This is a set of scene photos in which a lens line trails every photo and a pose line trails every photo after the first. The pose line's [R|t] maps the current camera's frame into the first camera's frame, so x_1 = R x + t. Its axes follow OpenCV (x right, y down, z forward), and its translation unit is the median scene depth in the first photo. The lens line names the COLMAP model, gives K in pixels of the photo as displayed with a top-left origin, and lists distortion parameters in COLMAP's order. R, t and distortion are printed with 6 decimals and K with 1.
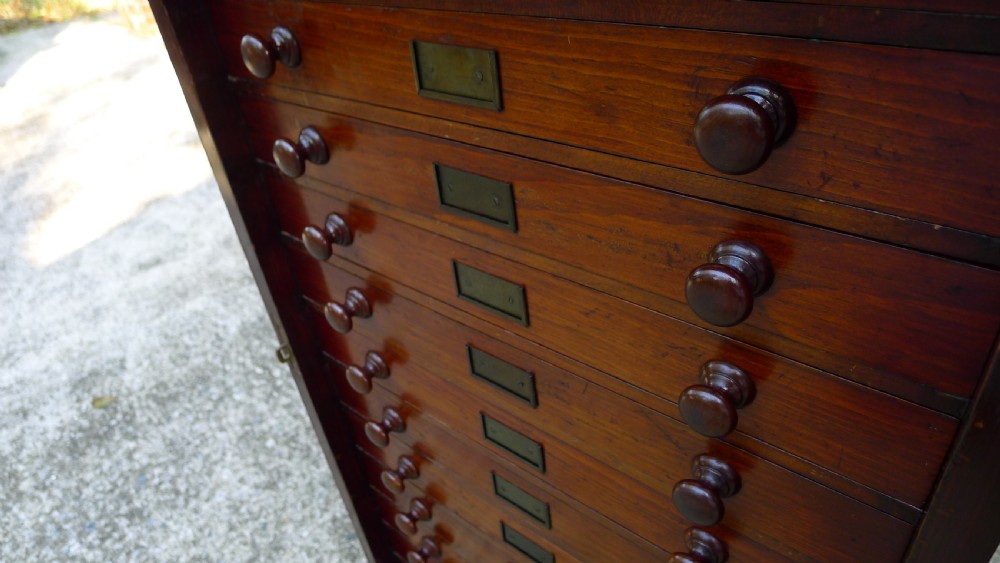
lens RADIAL K [[650.9, 0, 493.3], [0, 650.9, 282.2], [0, 0, 1]] dist [-0.055920, 0.014391]
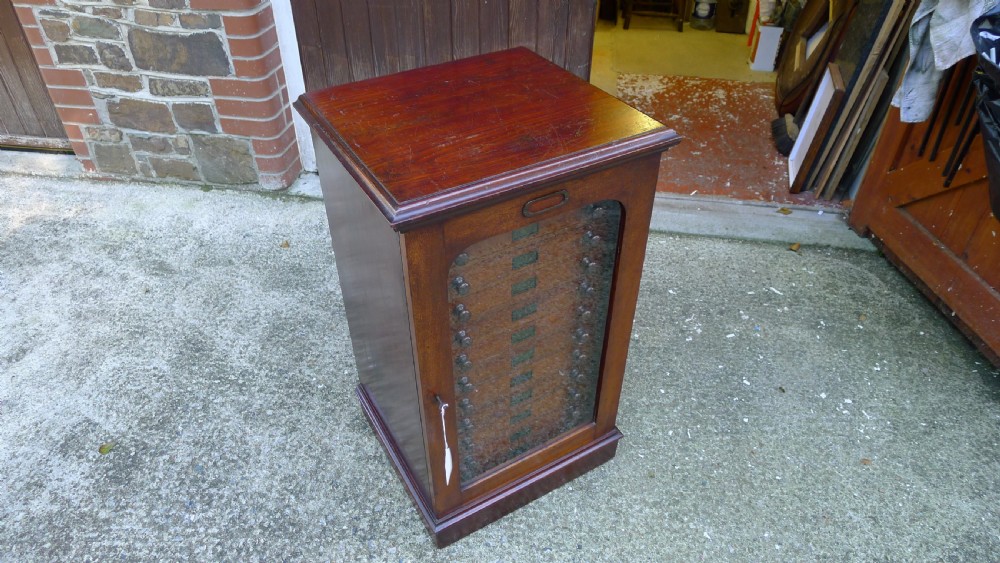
lens RADIAL K [[650.9, 0, 496.4], [0, 650.9, 281.6], [0, 0, 1]] dist [-0.055920, 0.014391]
pose [[0.787750, -0.286864, 0.545123, -0.635753], [0.270760, 0.956124, 0.111876, -0.067954], [-0.553298, 0.059467, 0.830858, -0.557411]]
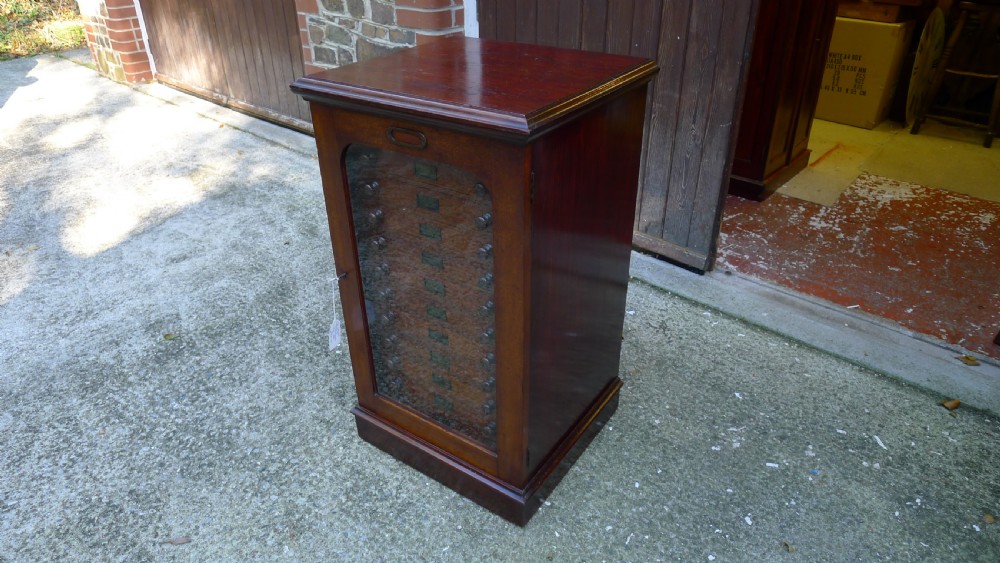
lens RADIAL K [[650.9, 0, 492.8], [0, 650.9, 288.1], [0, 0, 1]] dist [-0.055920, 0.014391]
pose [[0.991283, 0.035942, 0.126749, -0.031042], [-0.028128, 0.997623, -0.062909, 0.155647], [-0.128709, 0.058795, 0.989938, -0.727205]]
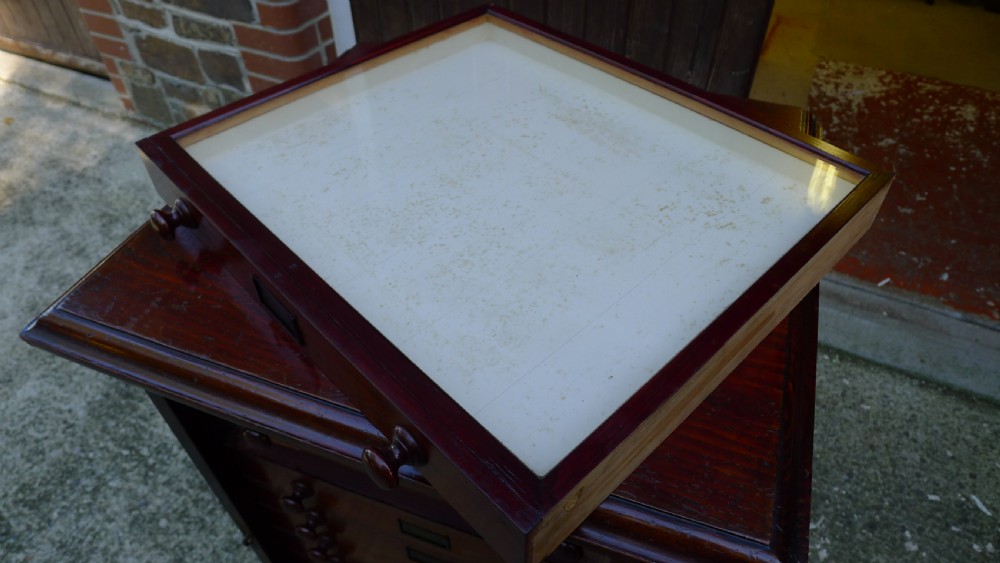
lens RADIAL K [[650.9, 0, 490.5], [0, 650.9, 285.4], [0, 0, 1]] dist [-0.055920, 0.014391]
pose [[0.938566, -0.167352, 0.301806, -0.073266], [0.118036, 0.977478, 0.174941, -0.269383], [-0.324286, -0.128570, 0.937181, -0.166679]]
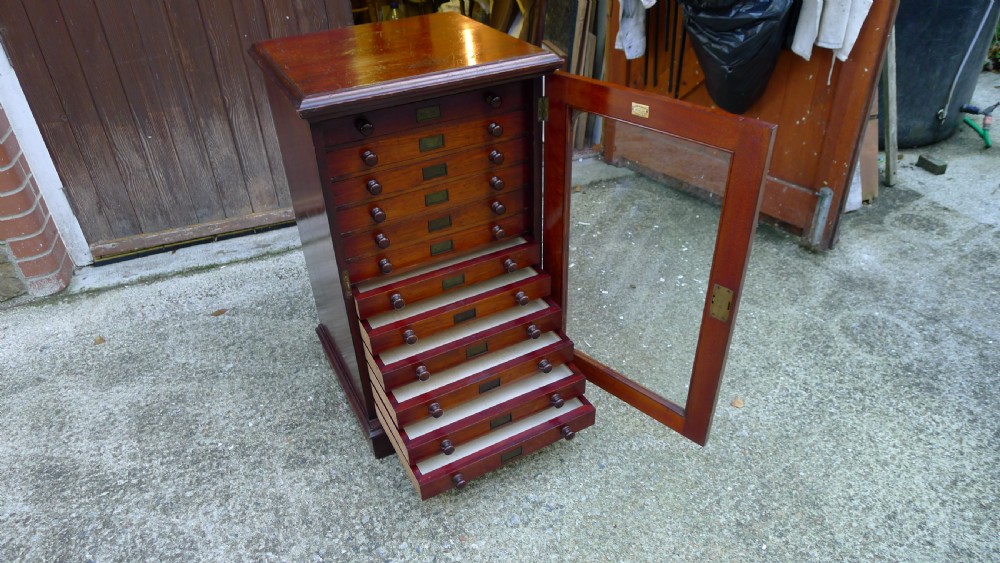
lens RADIAL K [[650.9, 0, 496.9], [0, 650.9, 279.5], [0, 0, 1]] dist [-0.055920, 0.014391]
pose [[0.372787, -0.431579, 0.821443, -0.957677], [0.526804, 0.827192, 0.195526, -0.039079], [-0.763877, 0.359850, 0.535724, -0.339163]]
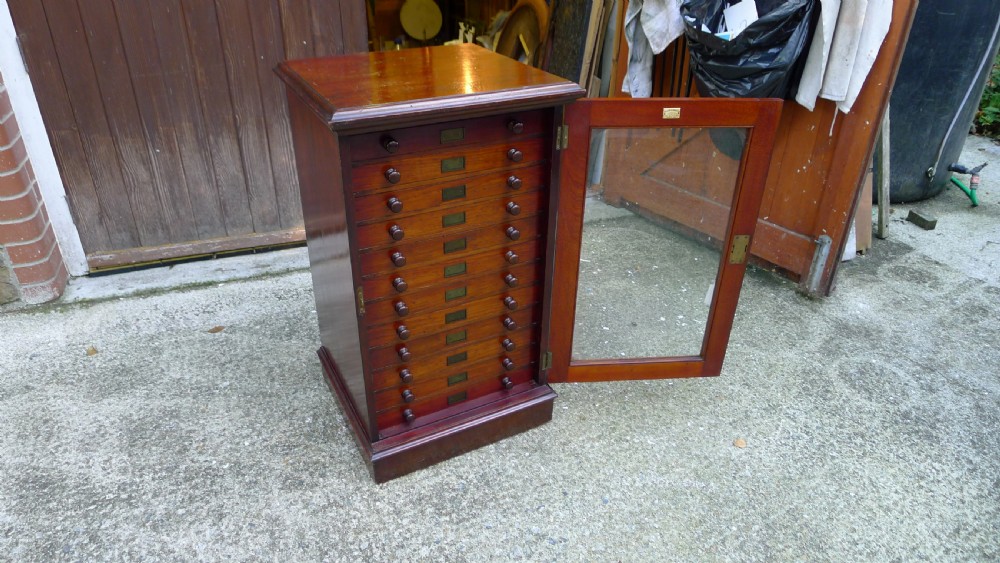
lens RADIAL K [[650.9, 0, 490.9], [0, 650.9, 276.6], [0, 0, 1]] dist [-0.055920, 0.014391]
pose [[0.371627, -0.357805, 0.856661, -0.994812], [0.480691, 0.863586, 0.152169, -0.051371], [-0.794248, 0.355240, 0.492926, -0.278504]]
